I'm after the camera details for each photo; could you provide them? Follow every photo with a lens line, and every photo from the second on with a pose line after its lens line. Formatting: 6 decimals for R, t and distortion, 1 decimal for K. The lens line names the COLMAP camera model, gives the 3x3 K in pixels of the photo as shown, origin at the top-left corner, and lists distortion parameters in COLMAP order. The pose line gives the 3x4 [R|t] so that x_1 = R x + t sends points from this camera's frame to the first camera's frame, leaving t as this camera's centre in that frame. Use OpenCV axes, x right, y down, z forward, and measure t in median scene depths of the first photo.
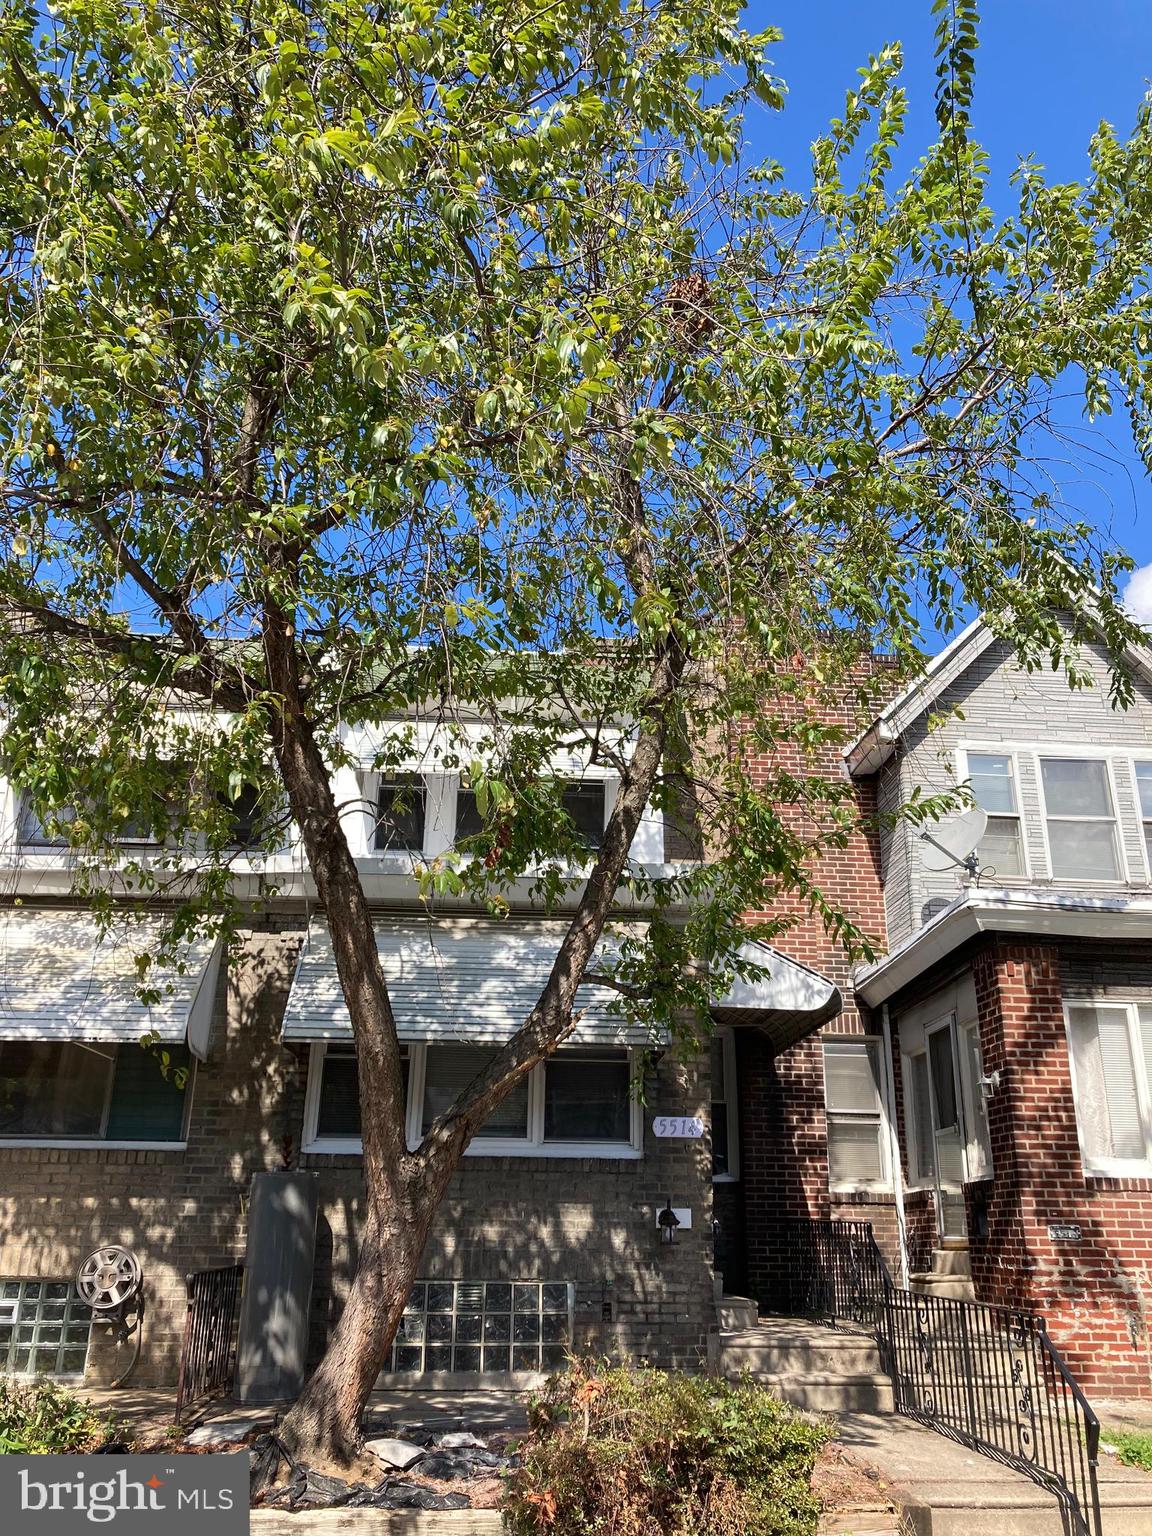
lens RADIAL K [[1215.1, 0, 575.6], [0, 1215.1, 773.6], [0, 0, 1]] dist [0.040528, -0.060648]
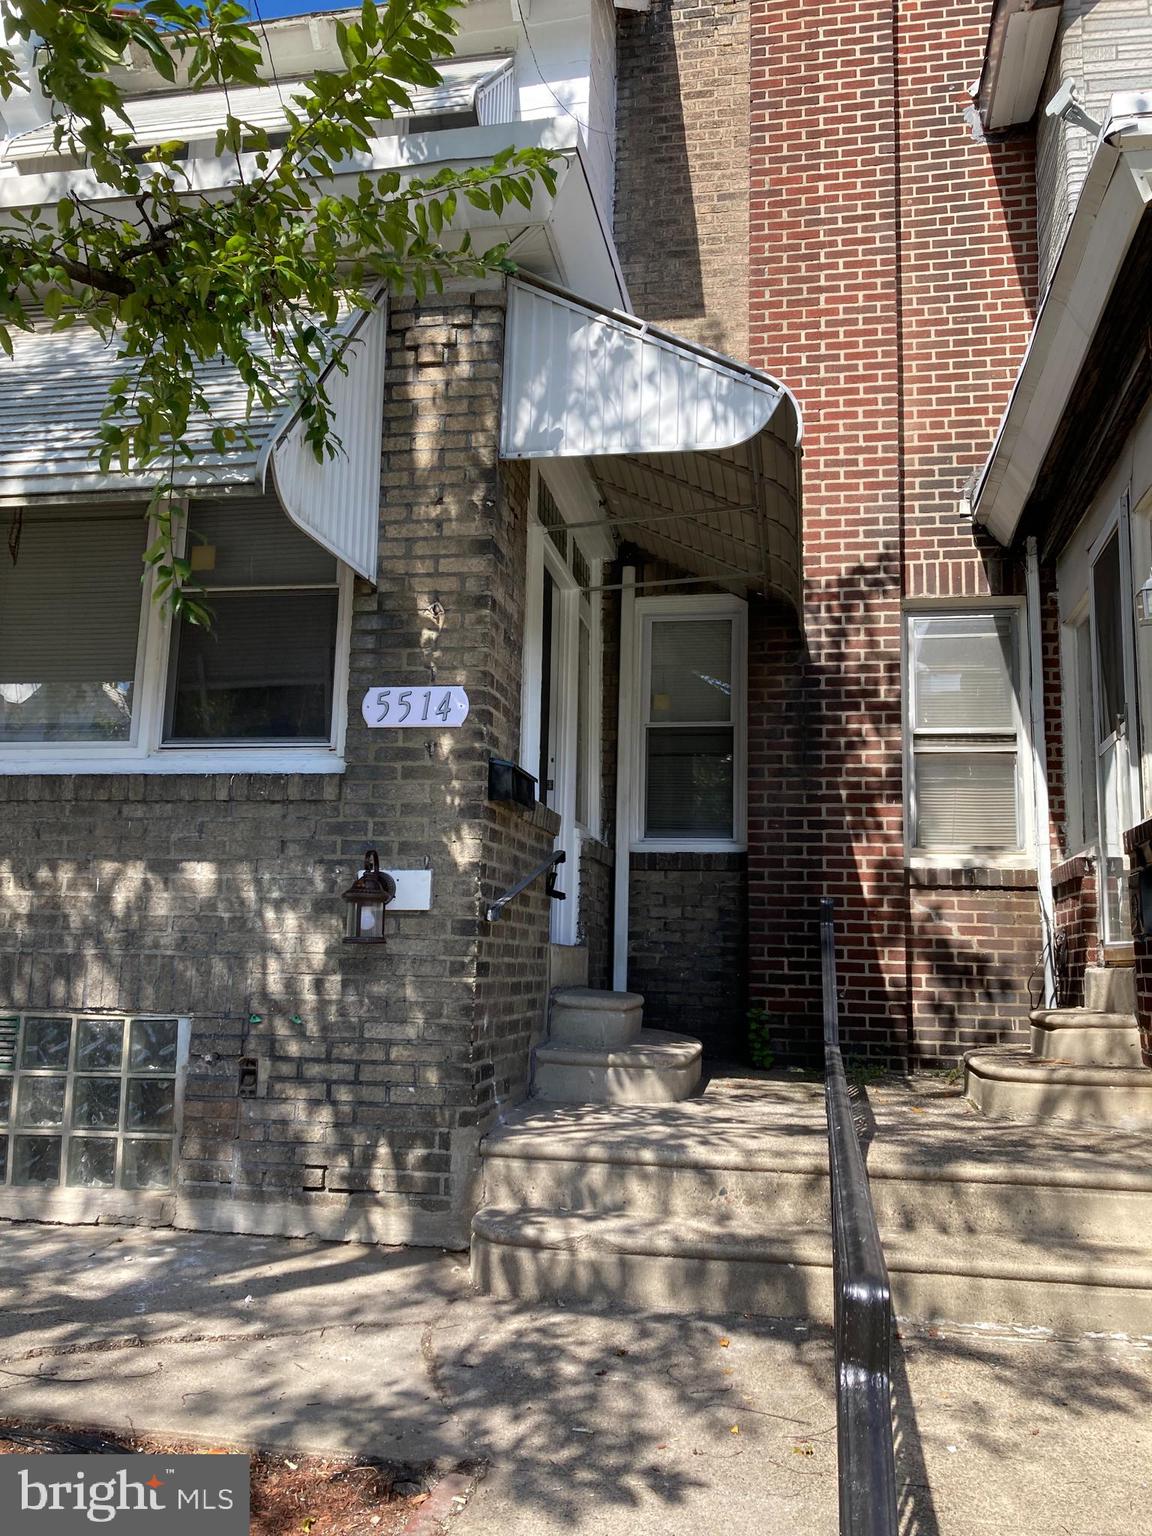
lens RADIAL K [[1215.1, 0, 582.9], [0, 1215.1, 756.3], [0, 0, 1]] dist [0.040528, -0.060648]
pose [[0.969609, -0.029674, -0.242855, 0.198828], [0.077332, 0.978900, 0.189141, 0.174081], [0.232119, -0.202173, 0.951445, 0.439990]]
